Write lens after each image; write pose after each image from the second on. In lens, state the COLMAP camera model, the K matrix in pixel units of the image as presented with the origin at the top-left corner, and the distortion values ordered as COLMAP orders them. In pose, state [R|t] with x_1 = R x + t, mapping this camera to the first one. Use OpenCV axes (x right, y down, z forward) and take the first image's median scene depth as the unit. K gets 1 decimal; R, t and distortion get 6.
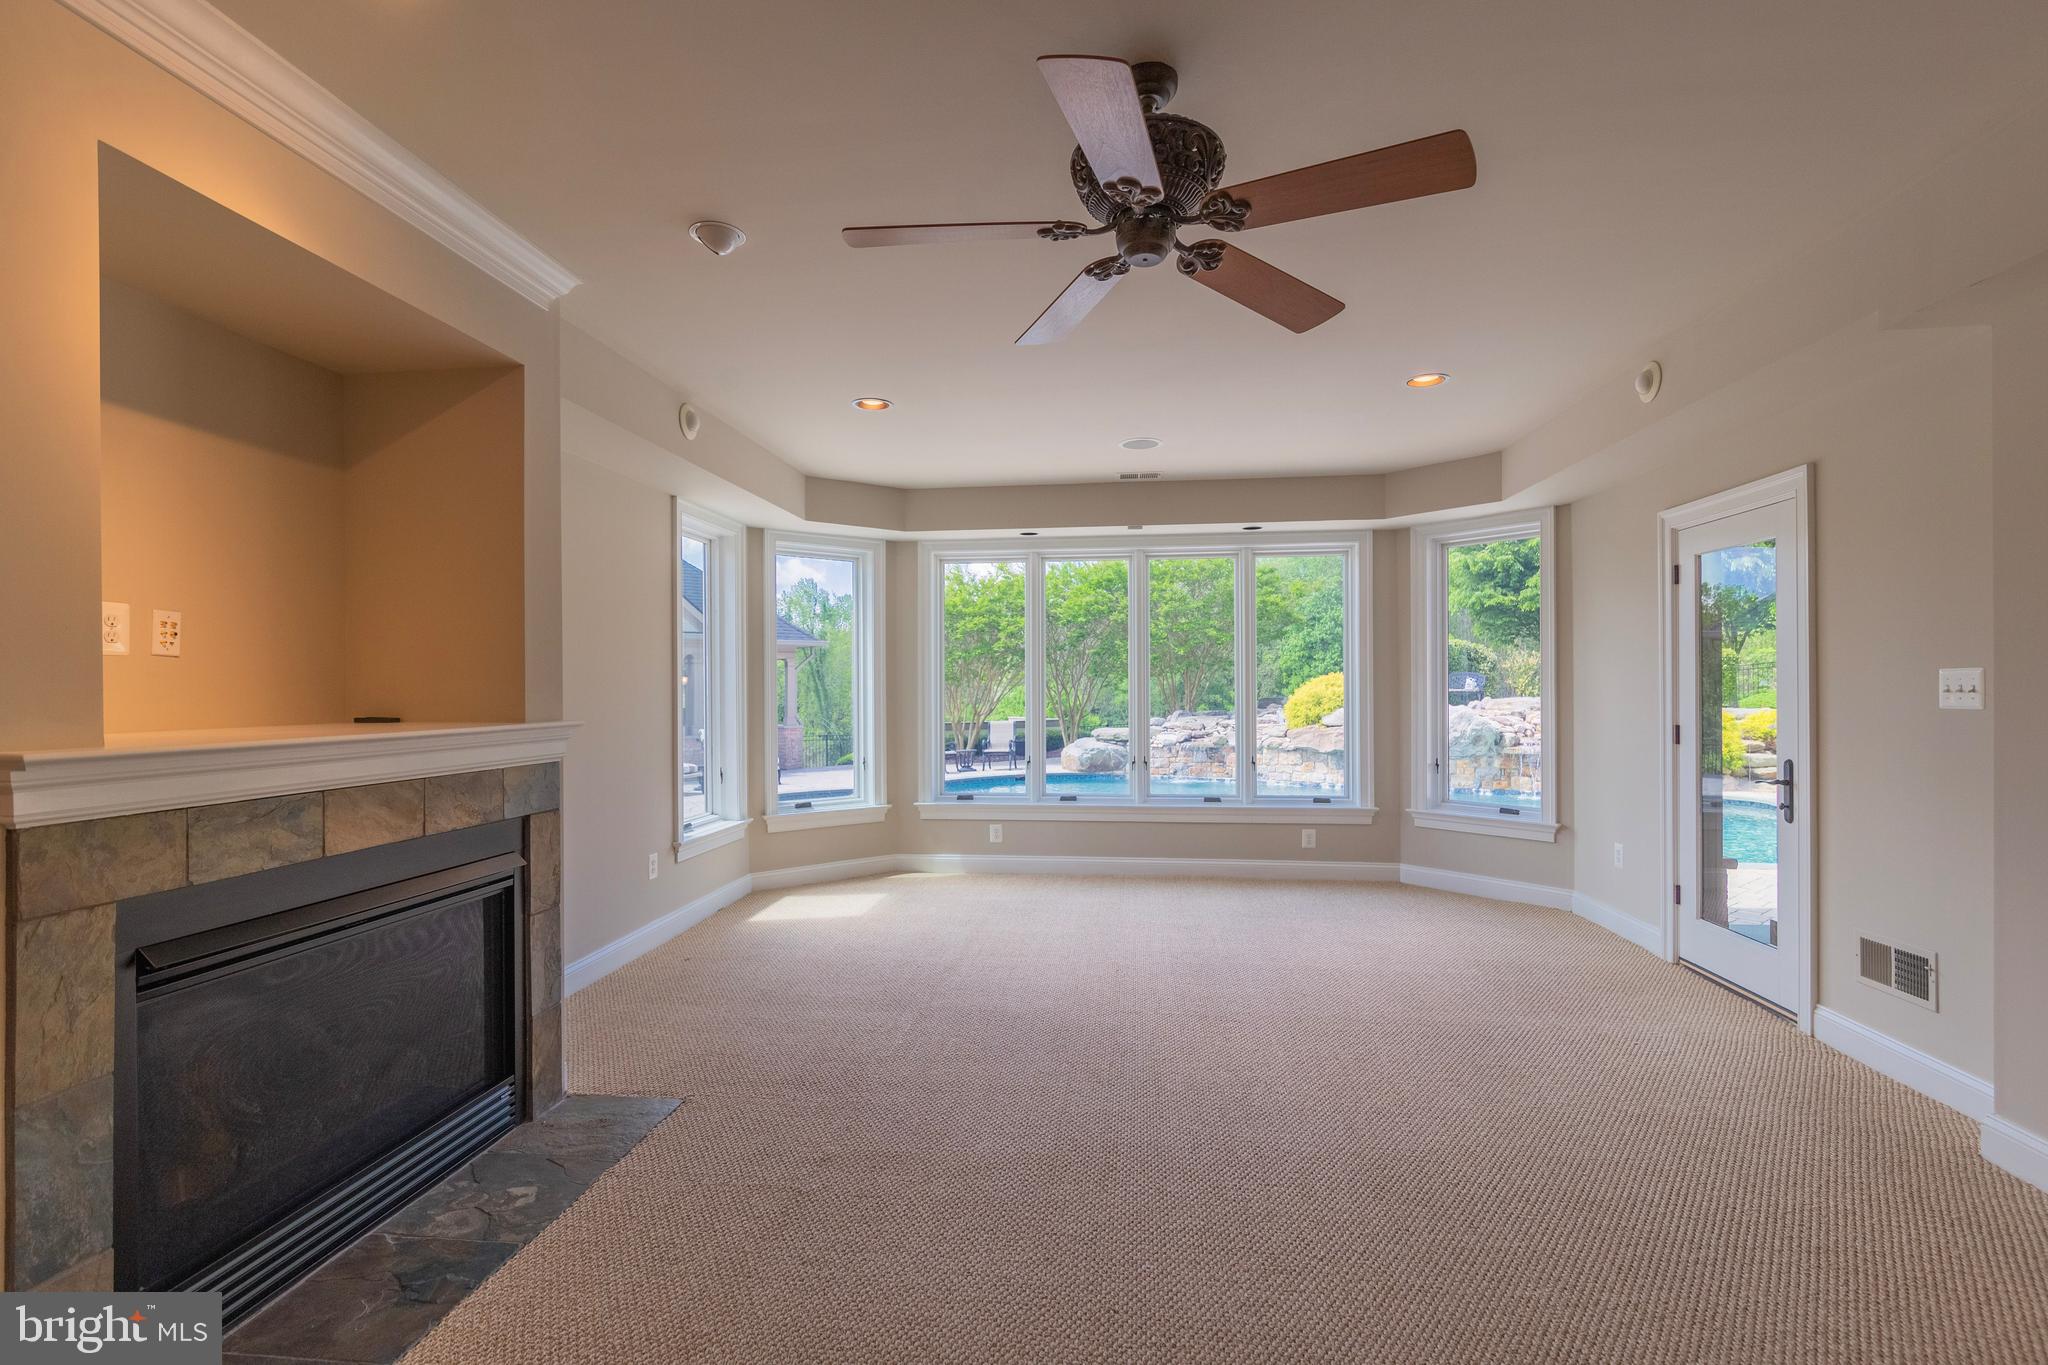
lens RADIAL K [[951.1, 0, 1012.4], [0, 951.1, 688.2], [0, 0, 1]] dist [0.000085, -0.000123]
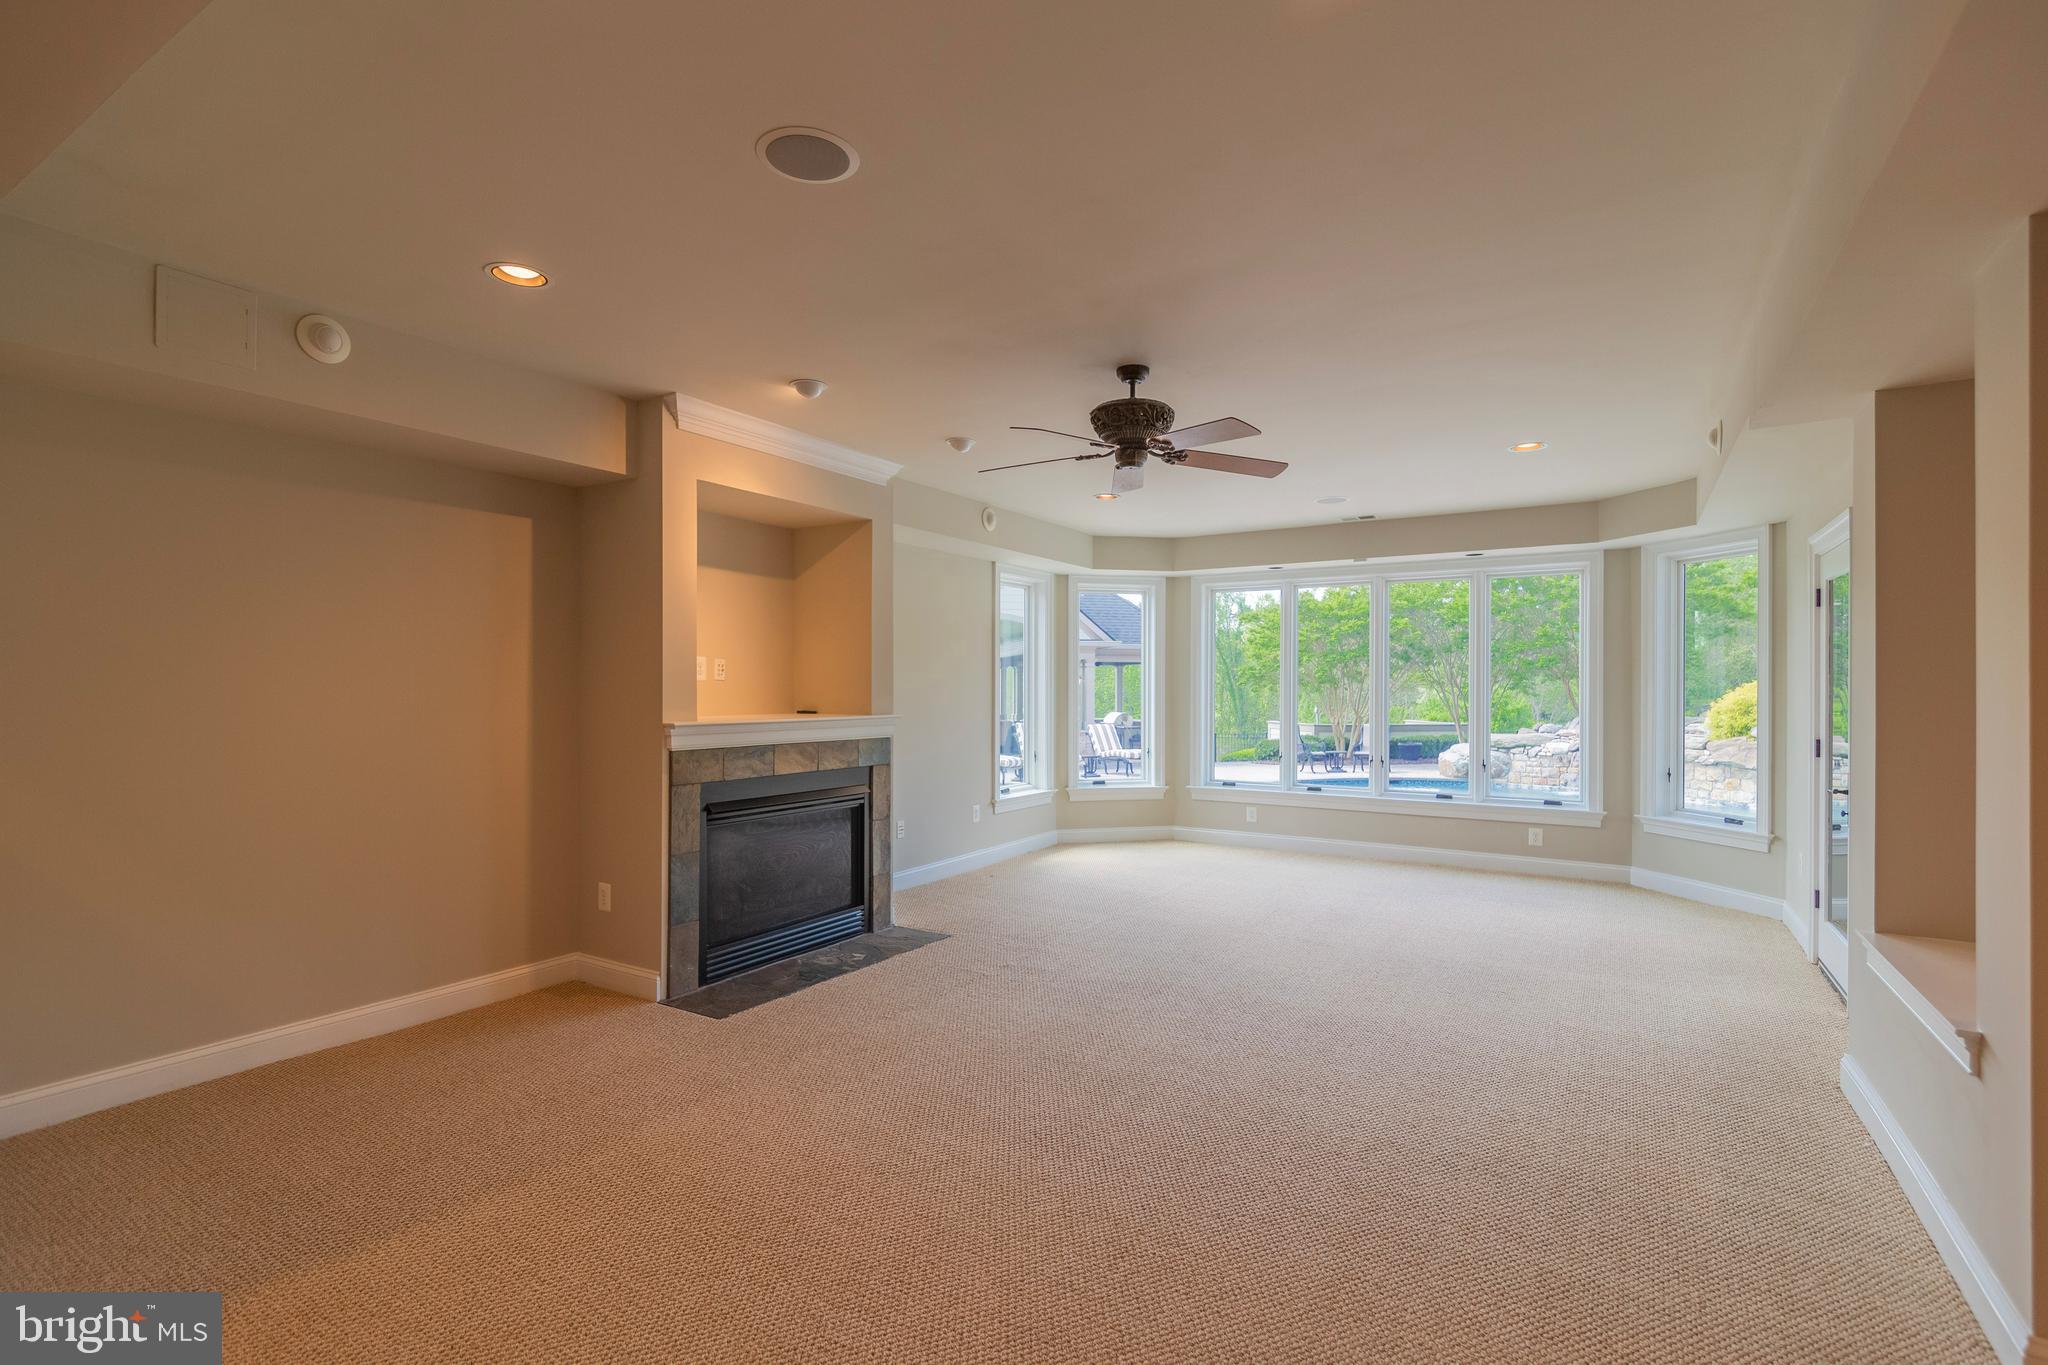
lens RADIAL K [[946.4, 0, 988.2], [0, 946.4, 687.3], [0, 0, 1]] dist [0.000300, -0.000064]
pose [[0.895059, 0.007162, -0.445891, 0.342508], [-0.007048, 0.999973, 0.001913, -0.015144], [0.445893, 0.001430, 0.895085, -0.362421]]
